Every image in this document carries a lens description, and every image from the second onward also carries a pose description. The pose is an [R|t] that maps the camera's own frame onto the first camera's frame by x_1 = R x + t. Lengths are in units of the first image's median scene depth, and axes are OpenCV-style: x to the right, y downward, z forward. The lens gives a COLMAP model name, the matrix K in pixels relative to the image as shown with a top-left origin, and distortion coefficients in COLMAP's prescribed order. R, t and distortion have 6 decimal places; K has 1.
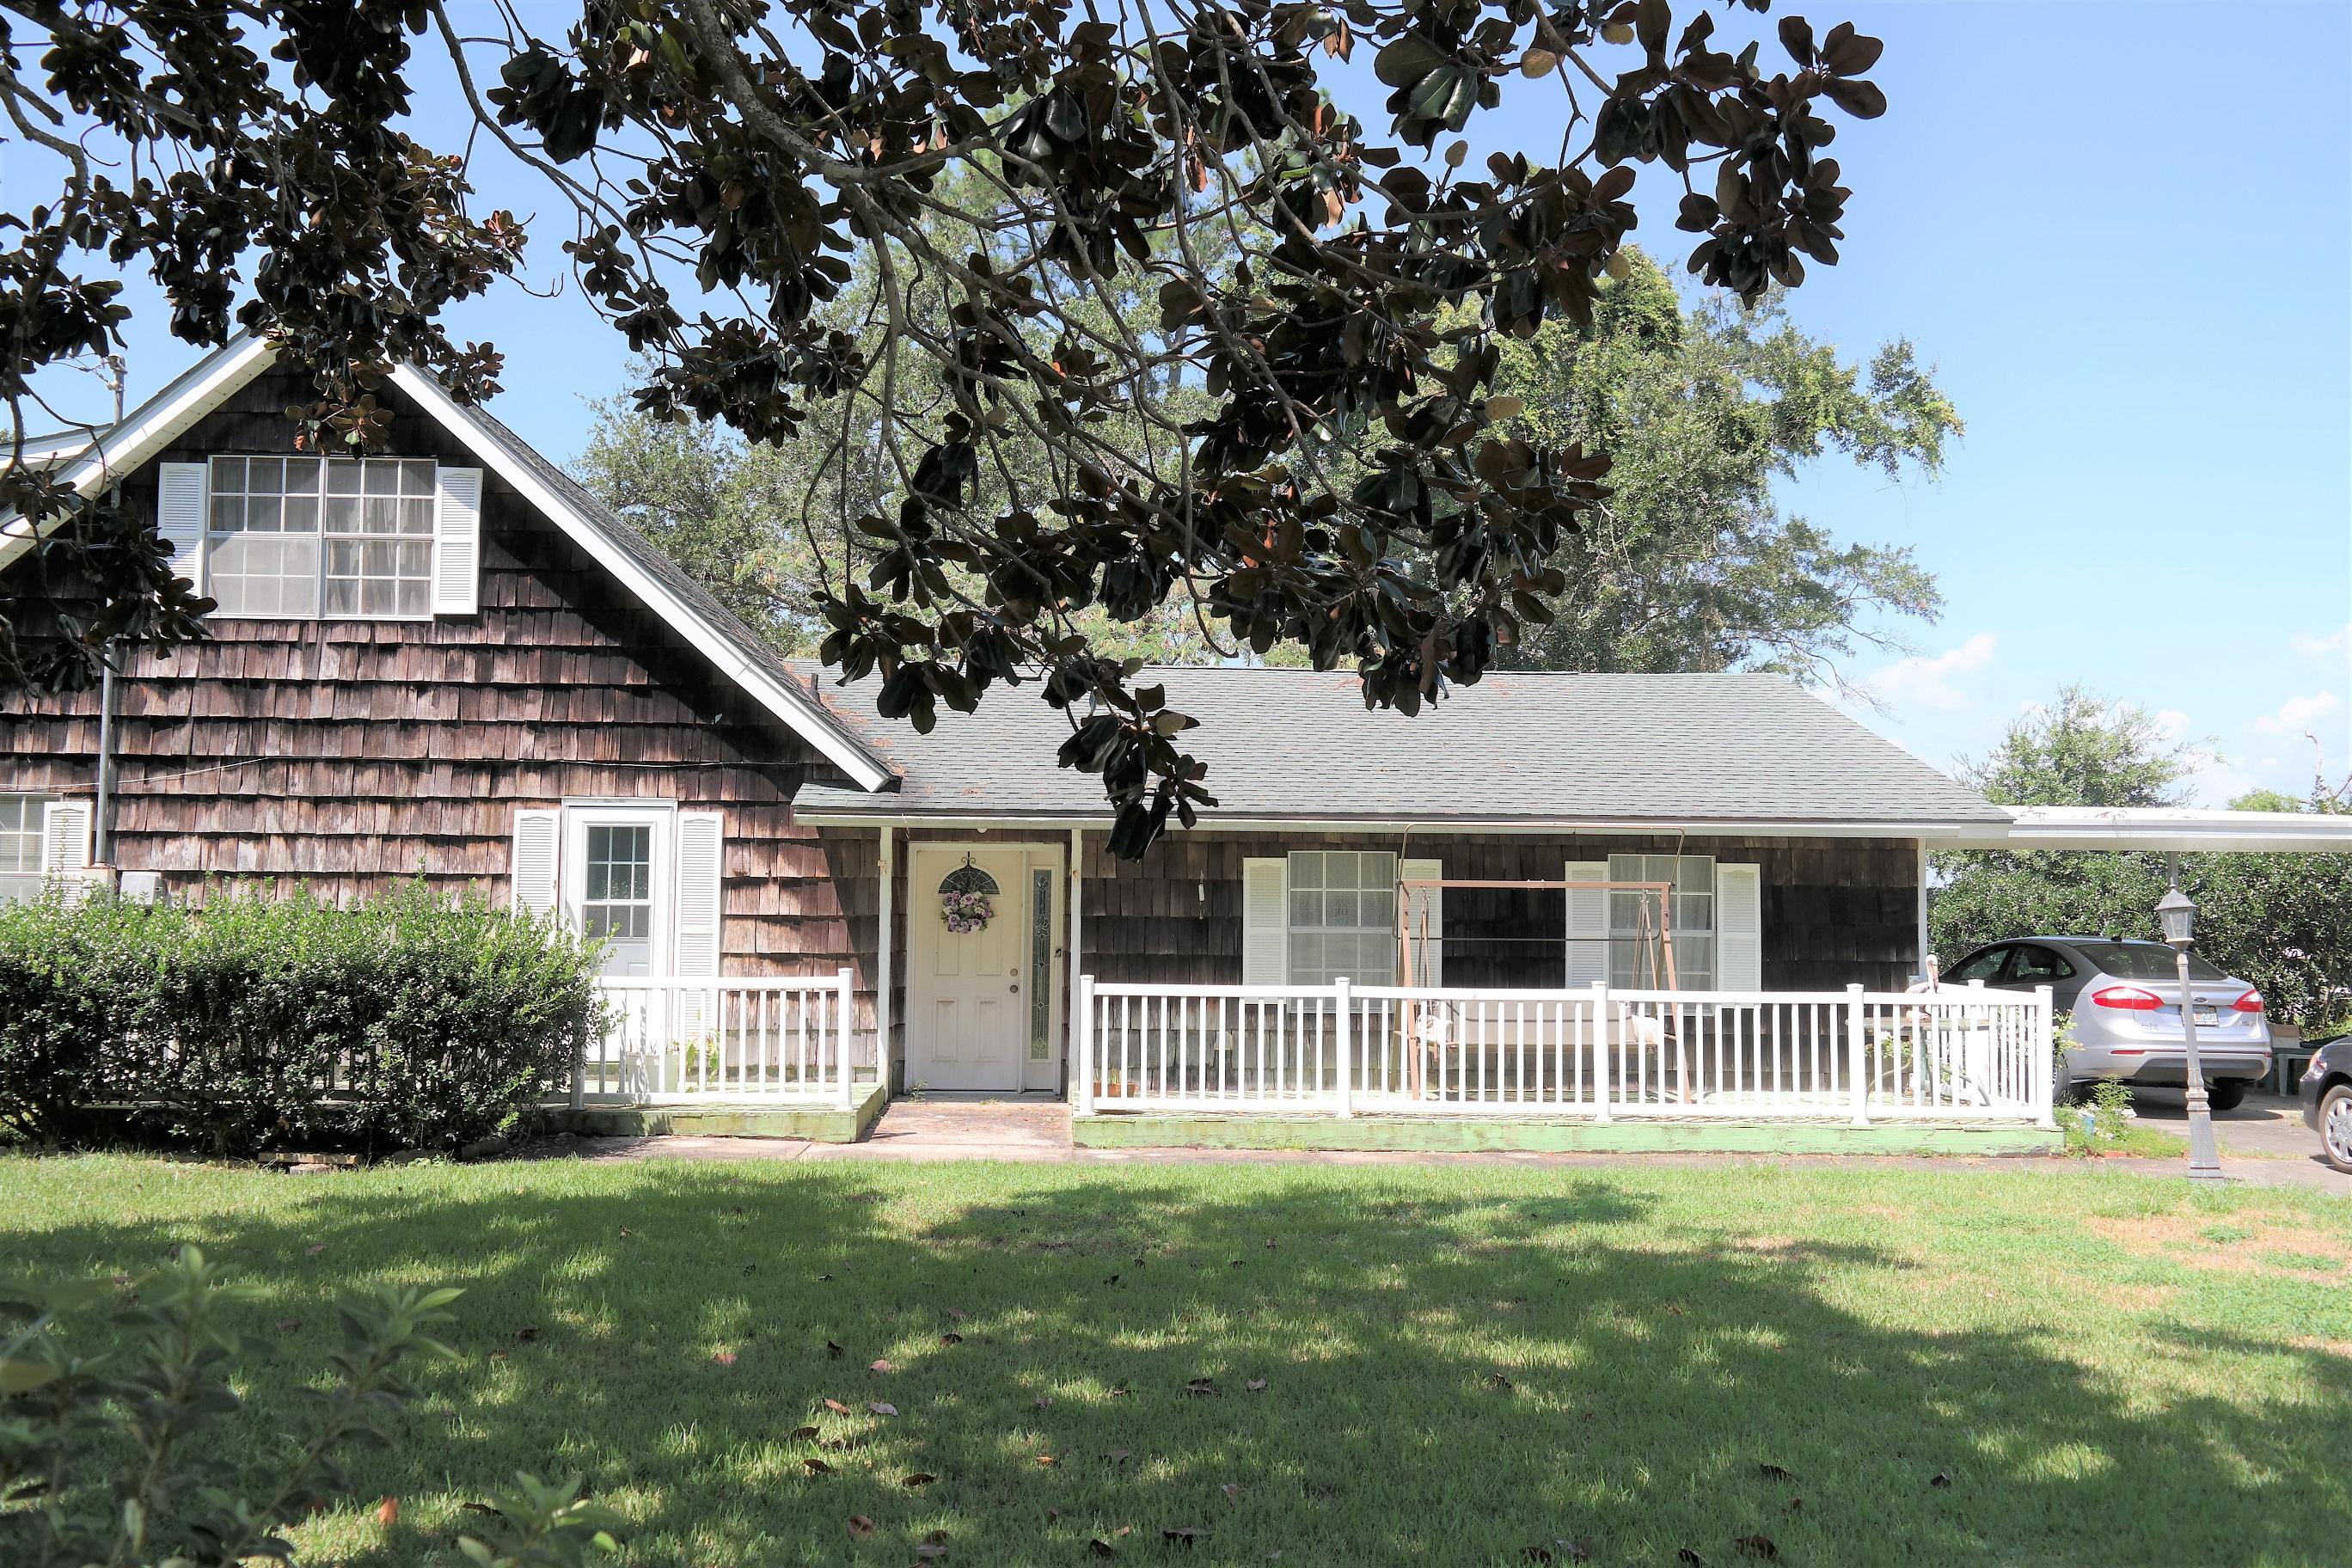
lens RADIAL K [[1869.7, 0, 1185.4], [0, 1869.7, 770.6], [0, 0, 1]] dist [0.013987, -0.008871]
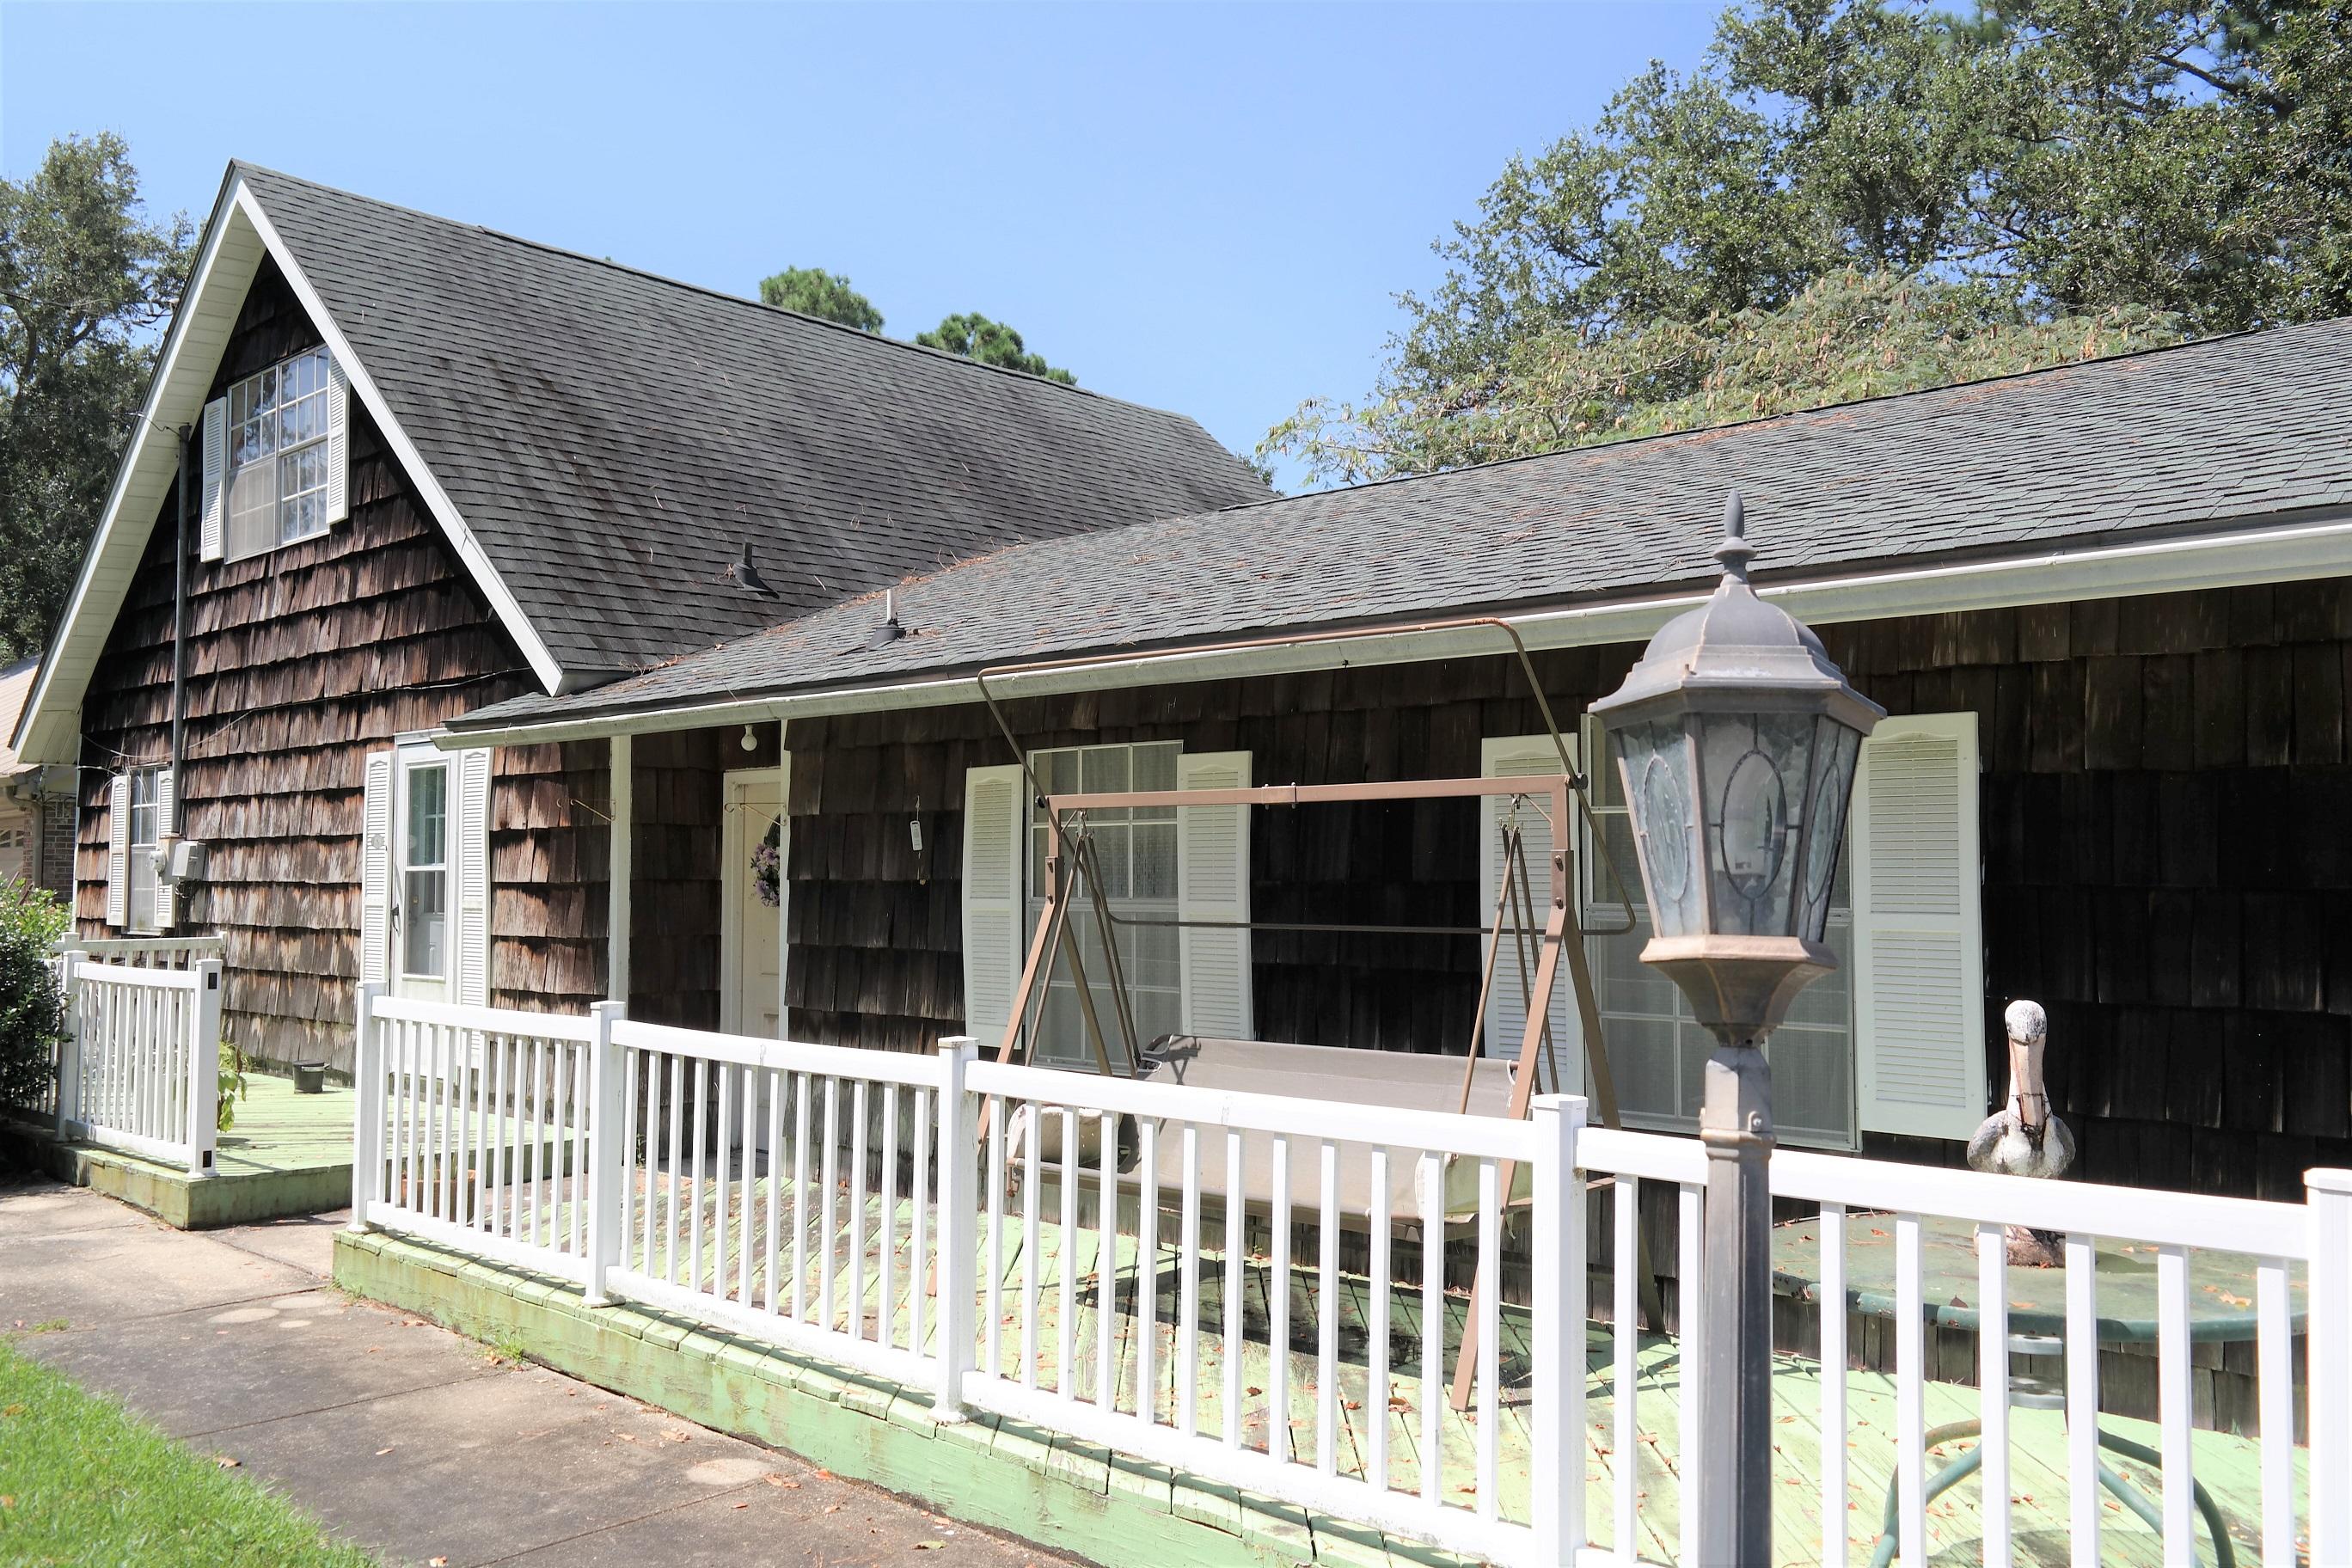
lens RADIAL K [[1869.7, 0, 1185.4], [0, 1869.7, 770.6], [0, 0, 1]] dist [0.013987, -0.008871]
pose [[0.720146, -0.049458, -0.692057, 0.446119], [0.056606, 0.998319, -0.012441, 0.057665], [0.691509, -0.030215, 0.721735, 0.662360]]
